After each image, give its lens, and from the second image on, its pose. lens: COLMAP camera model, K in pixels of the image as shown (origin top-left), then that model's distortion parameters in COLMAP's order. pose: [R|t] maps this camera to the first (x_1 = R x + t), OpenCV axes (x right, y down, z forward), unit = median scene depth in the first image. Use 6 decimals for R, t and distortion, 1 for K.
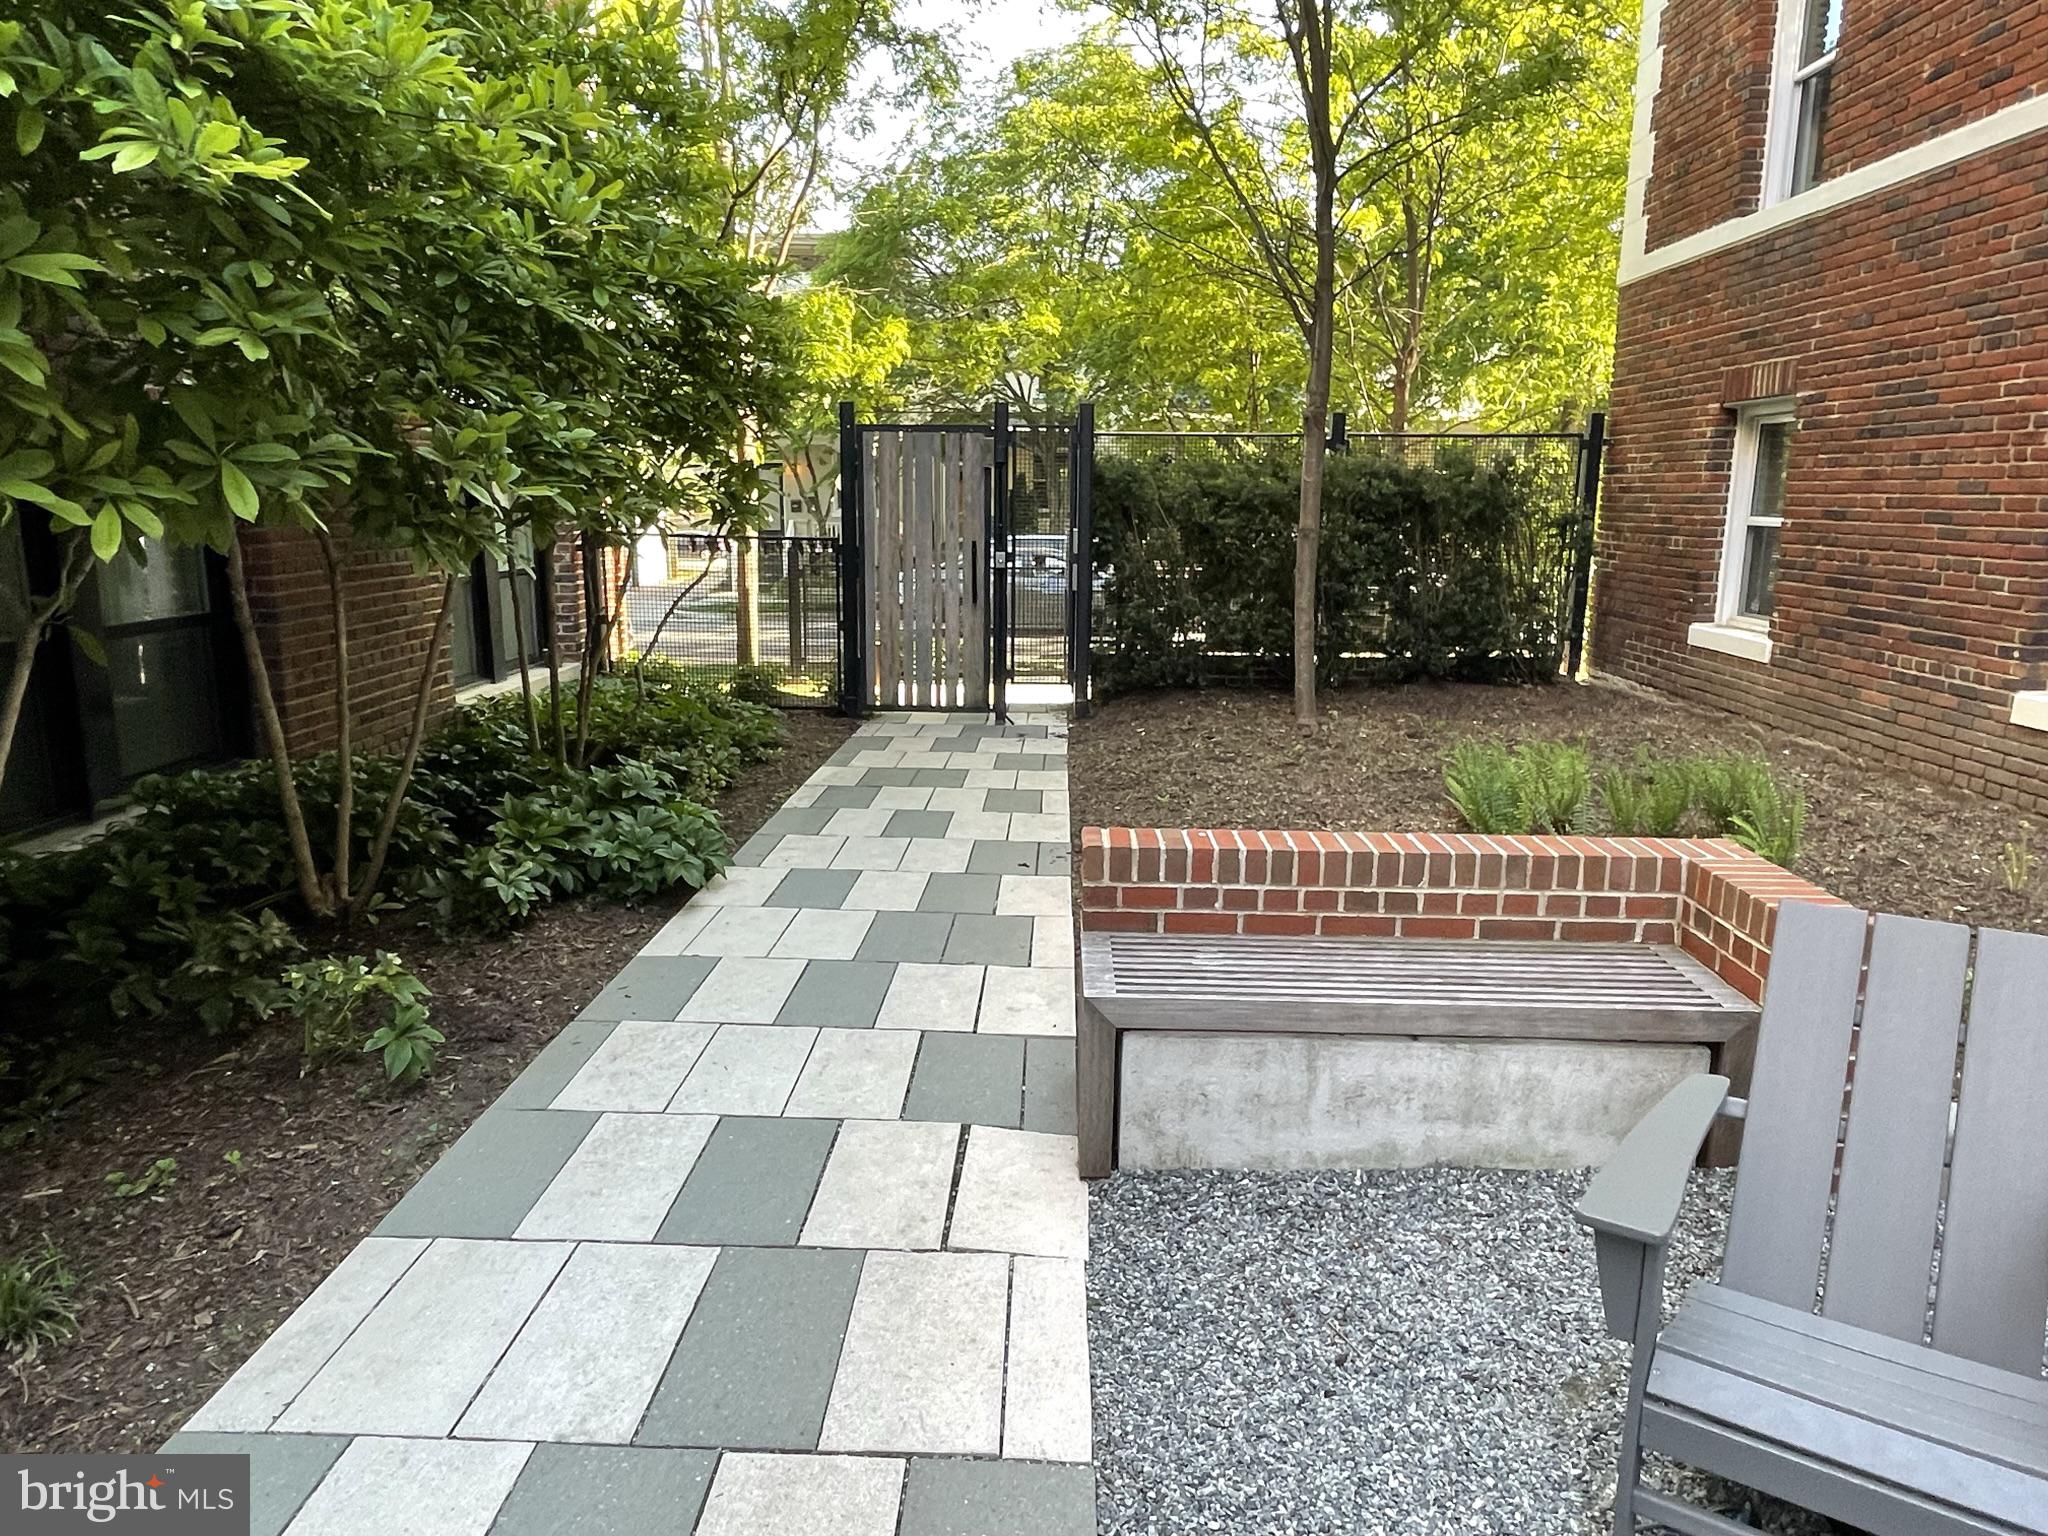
lens RADIAL K [[1361.7, 0, 1024.0], [0, 1361.7, 768.0], [0, 0, 1]] dist [-0.001528, 0.000506]
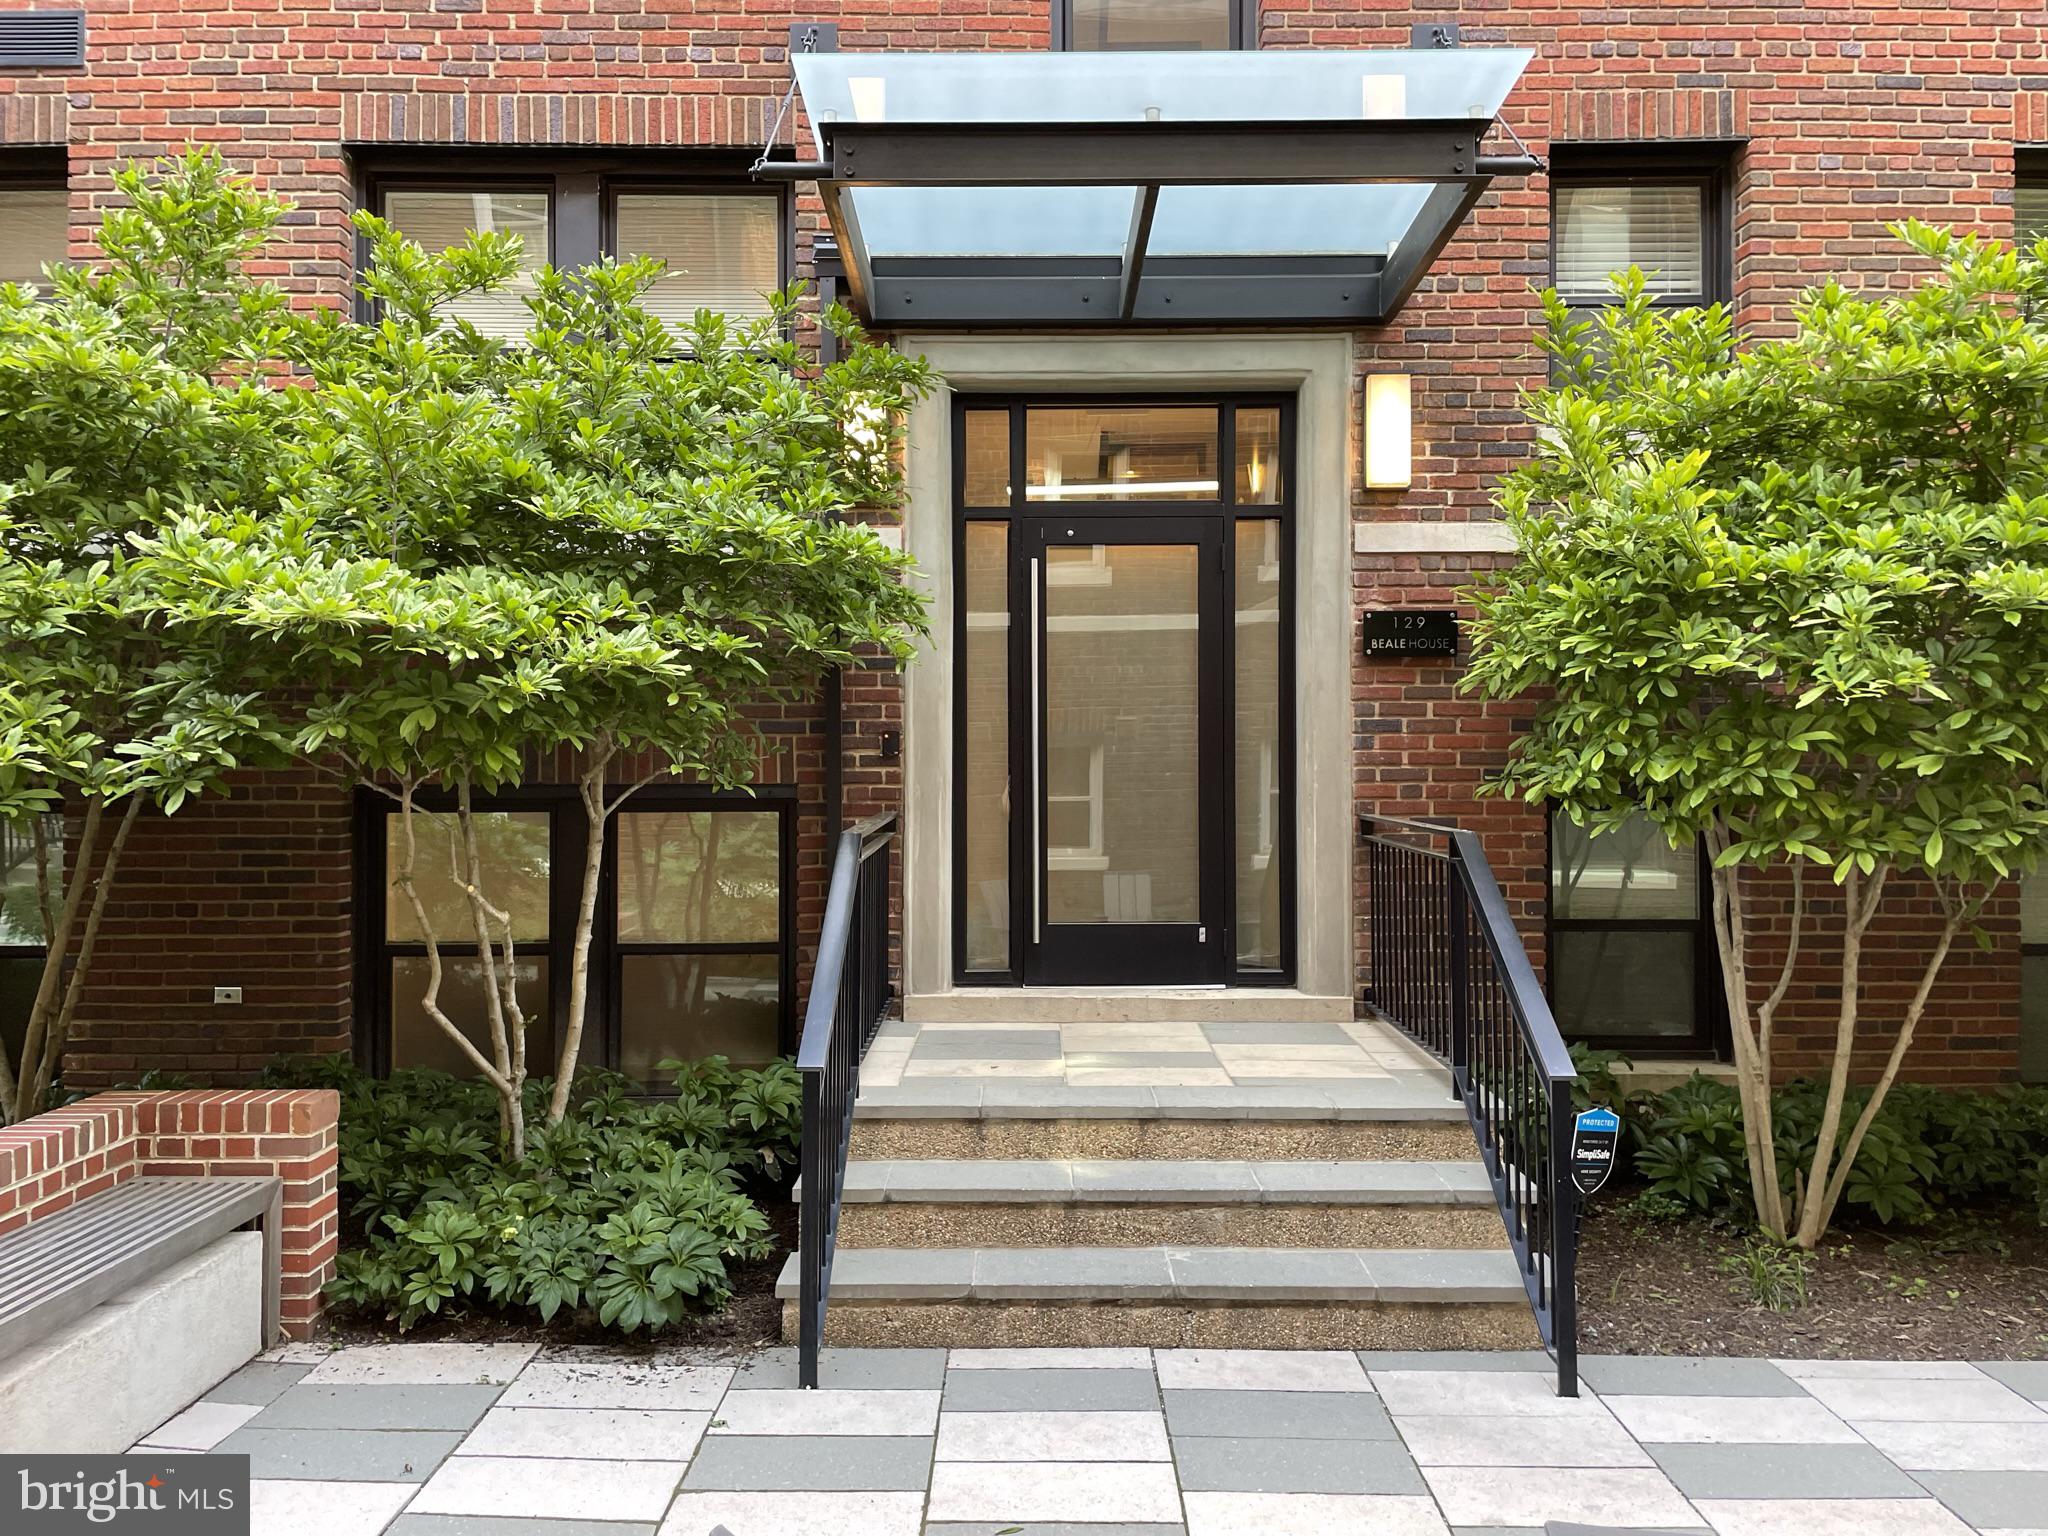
lens RADIAL K [[1552.0, 0, 1021.0], [0, 1552.0, 754.3], [0, 0, 1]] dist [0.098723, -0.132198]
pose [[0.024525, -0.022334, -0.999450, 0.514037], [-0.200748, 0.979276, -0.026809, -0.015304], [0.979336, 0.201295, 0.019533, -0.059923]]
